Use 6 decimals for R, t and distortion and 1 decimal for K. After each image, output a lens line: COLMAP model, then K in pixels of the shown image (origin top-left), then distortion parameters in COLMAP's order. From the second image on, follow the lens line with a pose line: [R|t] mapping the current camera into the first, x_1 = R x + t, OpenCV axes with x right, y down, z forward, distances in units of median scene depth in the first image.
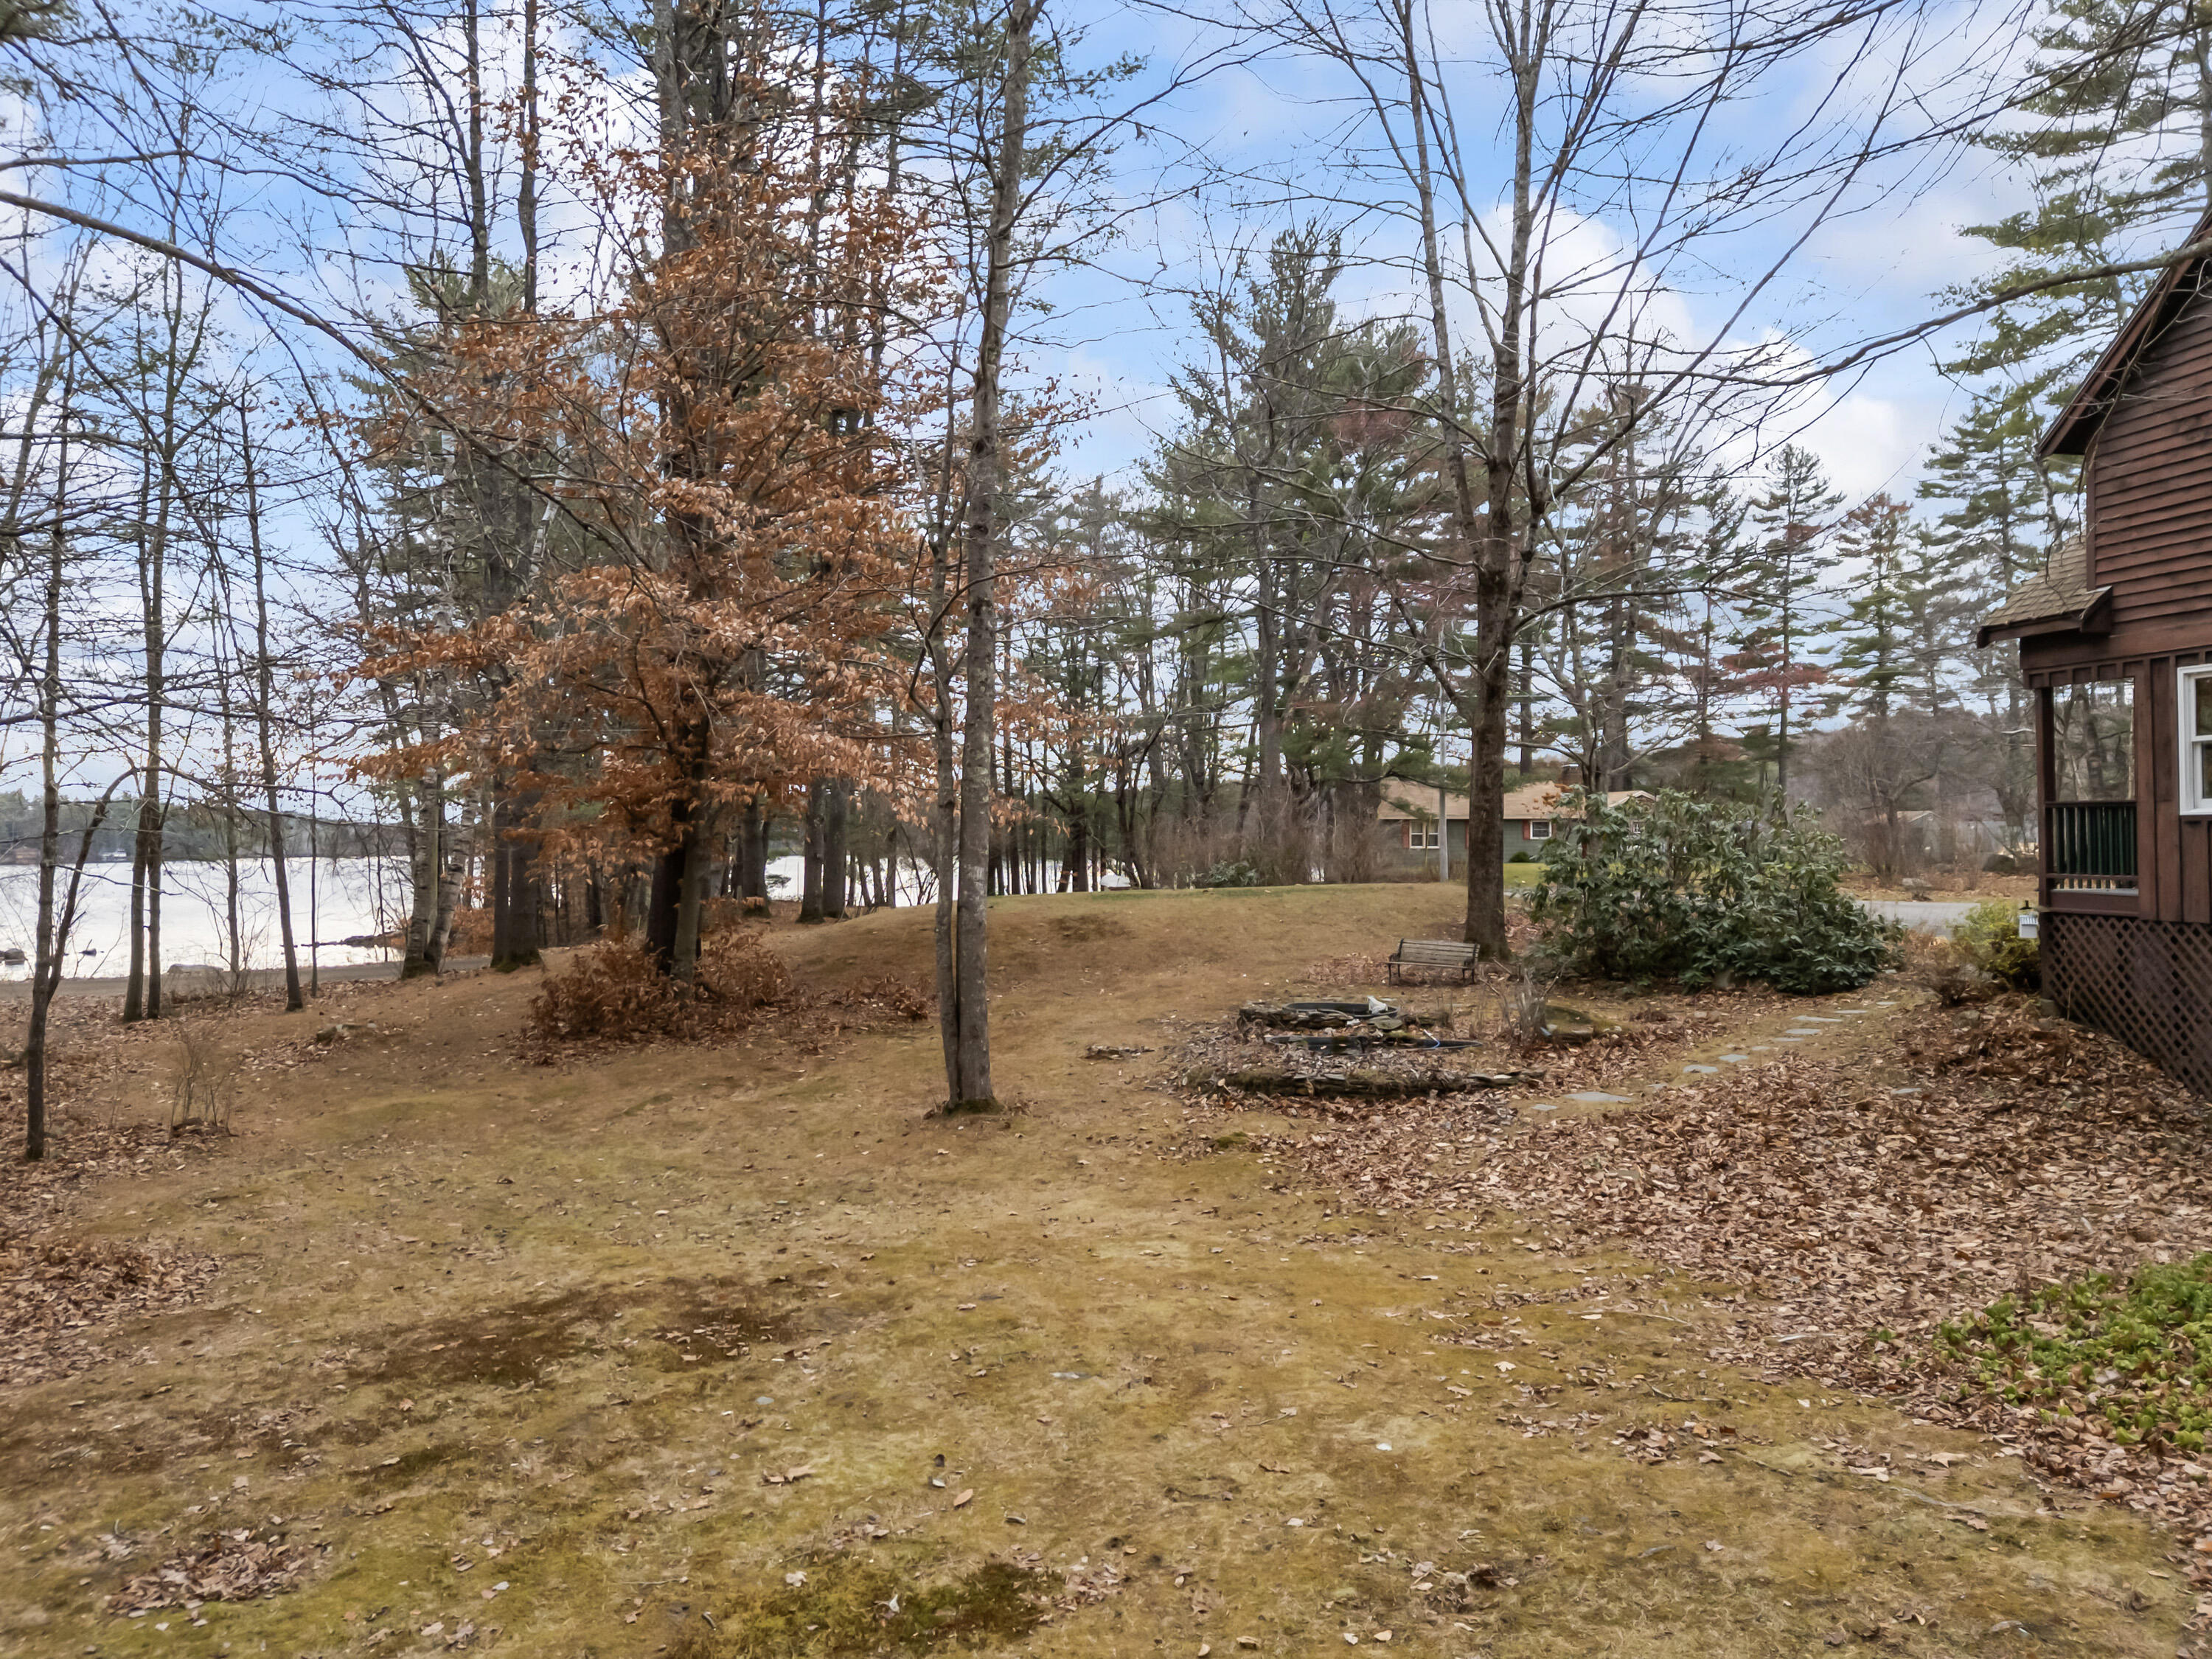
lens RADIAL K [[1605.8, 0, 1090.7], [0, 1605.8, 833.5], [0, 0, 1]] dist [0.094793, -0.091042]
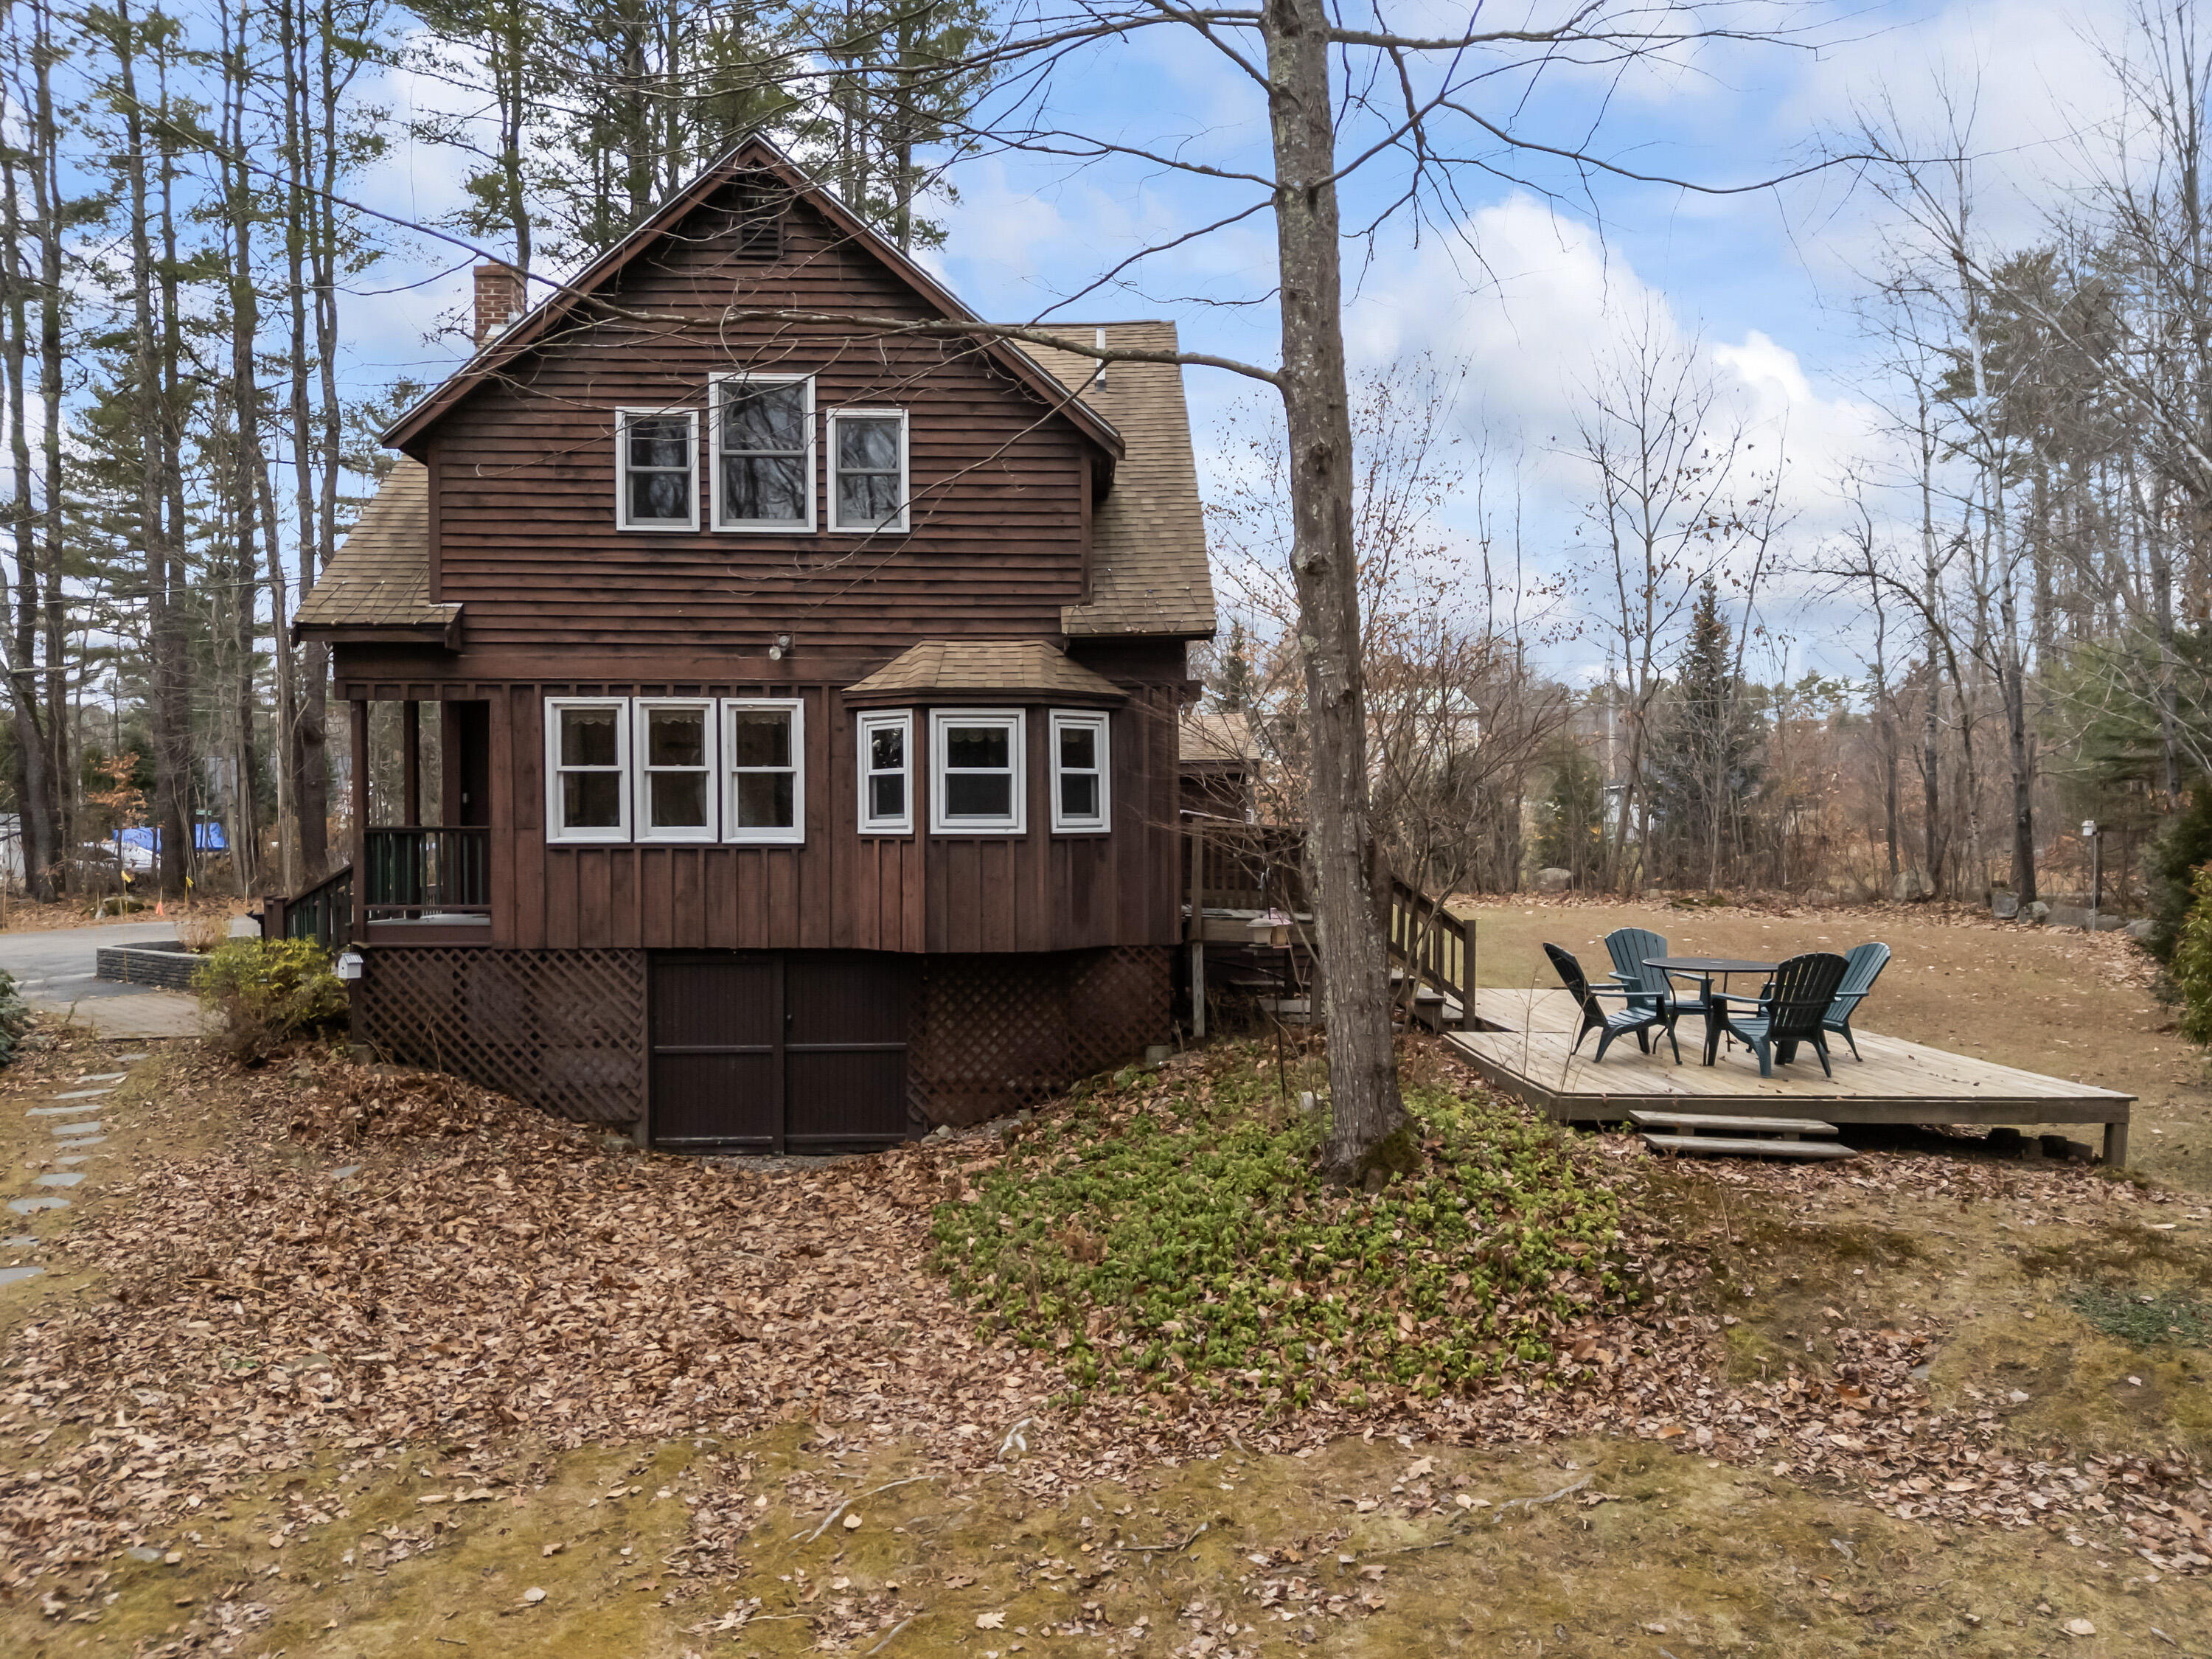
lens RADIAL K [[1638.2, 0, 1094.0], [0, 1638.2, 829.0], [0, 0, 1]] dist [0.105402, -0.110425]
pose [[0.196410, 0.007661, 0.980492, -0.282177], [0.002270, 0.999963, -0.008268, -0.010778], [-0.980519, 0.003850, 0.196385, 0.490758]]
